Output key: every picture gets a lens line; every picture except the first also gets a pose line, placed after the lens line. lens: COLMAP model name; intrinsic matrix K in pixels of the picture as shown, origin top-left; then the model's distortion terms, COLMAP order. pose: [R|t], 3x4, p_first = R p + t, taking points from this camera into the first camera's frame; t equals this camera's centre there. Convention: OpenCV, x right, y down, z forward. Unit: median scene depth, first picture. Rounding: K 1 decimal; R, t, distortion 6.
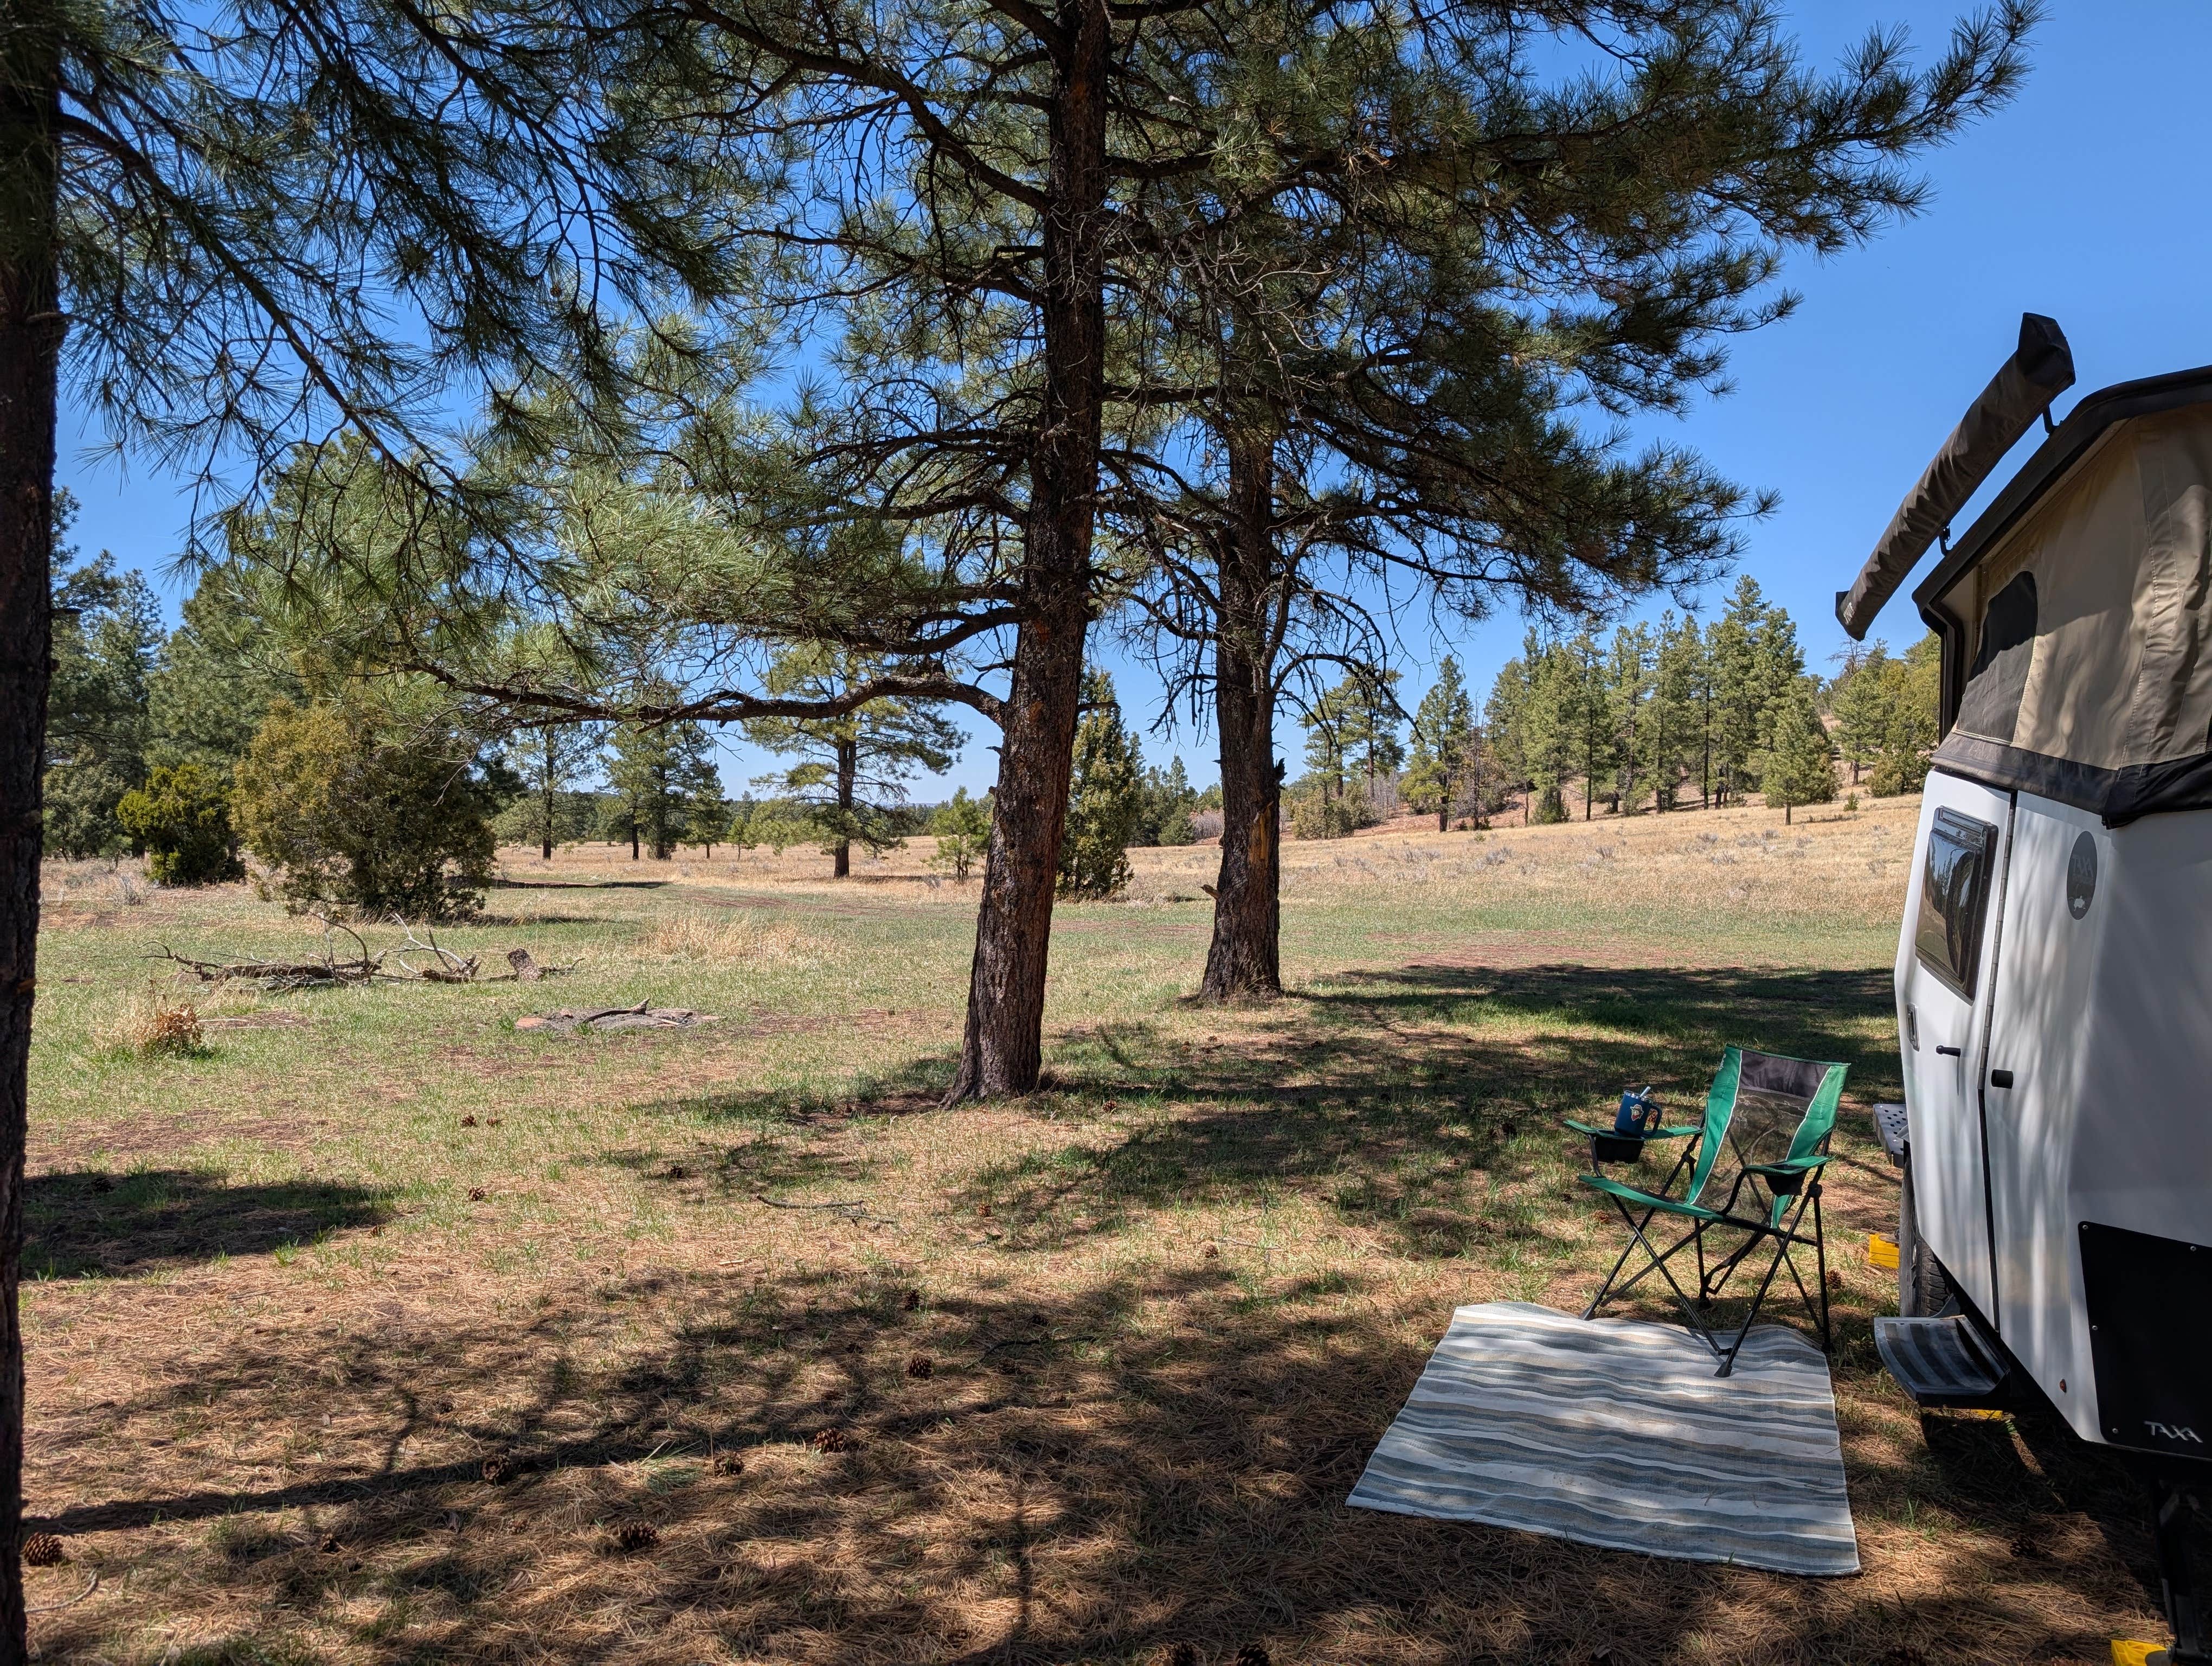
lens RADIAL K [[1681.6, 0, 1106.0], [0, 1681.6, 833.0], [0, 0, 1]] dist [0.164639, -0.398902]
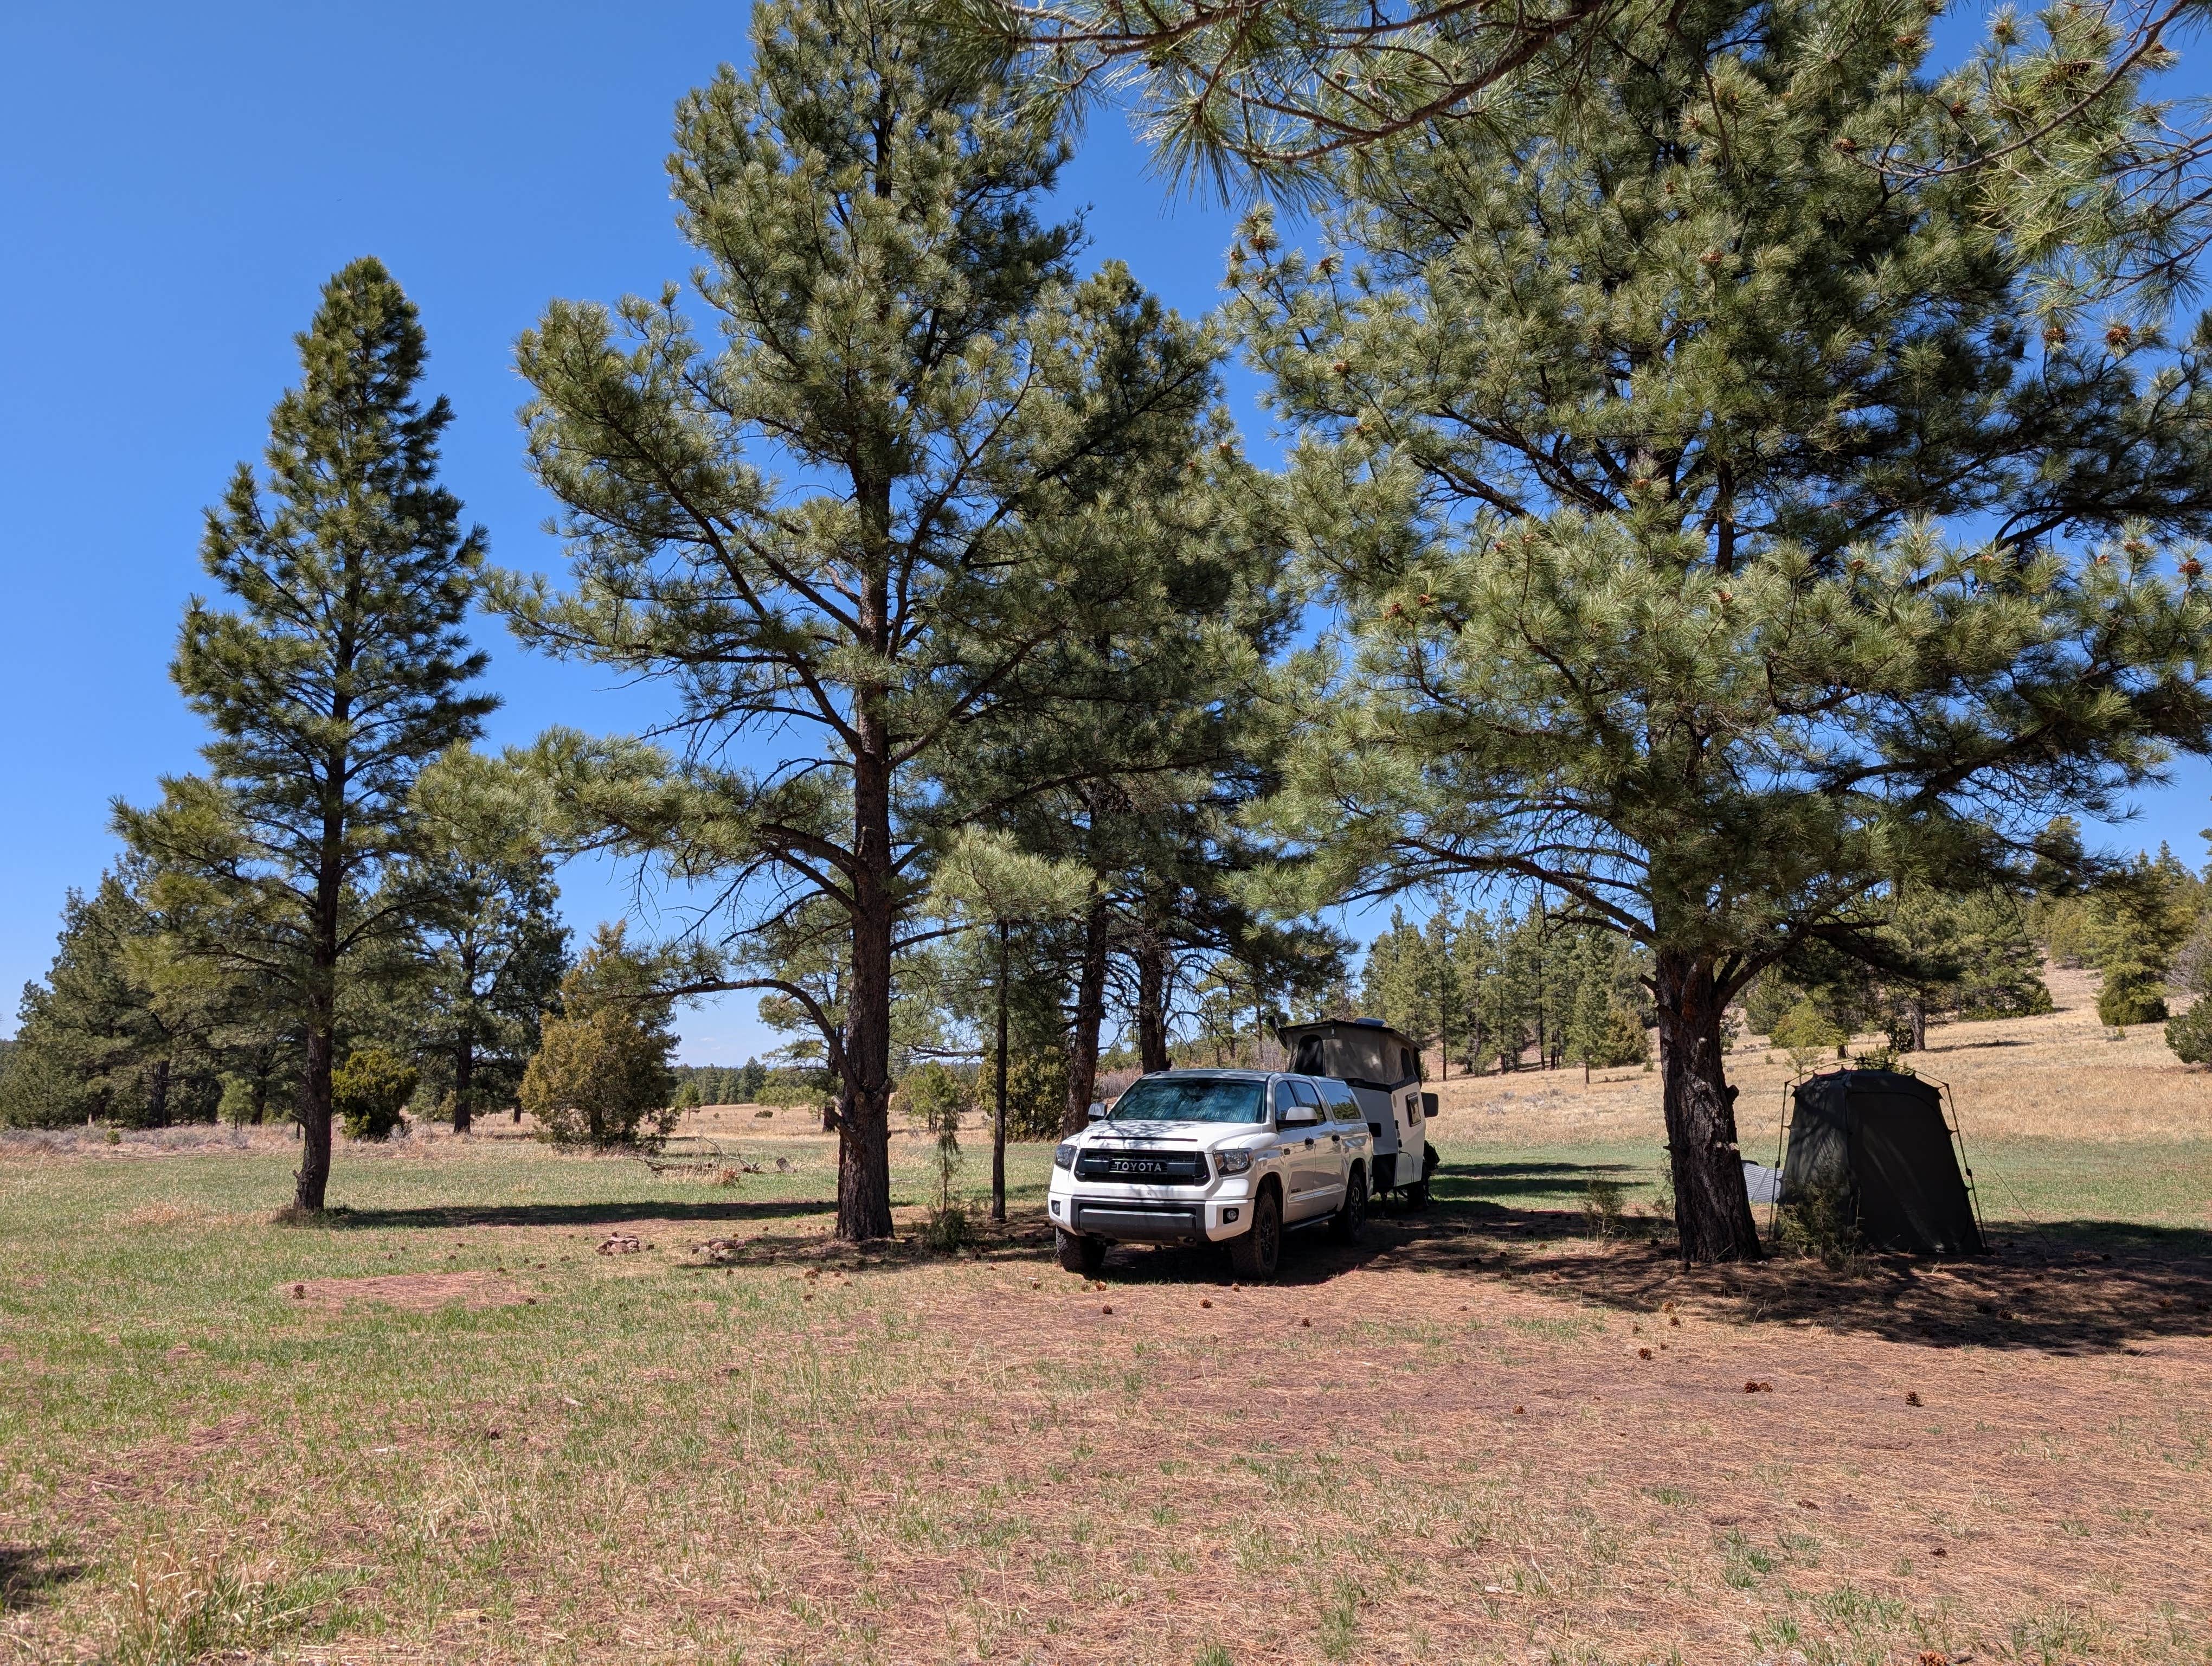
lens RADIAL K [[1681.6, 0, 1106.0], [0, 1681.6, 833.0], [0, 0, 1]] dist [0.164639, -0.398902]
pose [[0.998185, 0.001754, 0.060193, -0.012971], [0.007434, 0.988341, -0.152076, 0.000030], [-0.059758, 0.152247, 0.986534, -0.140843]]
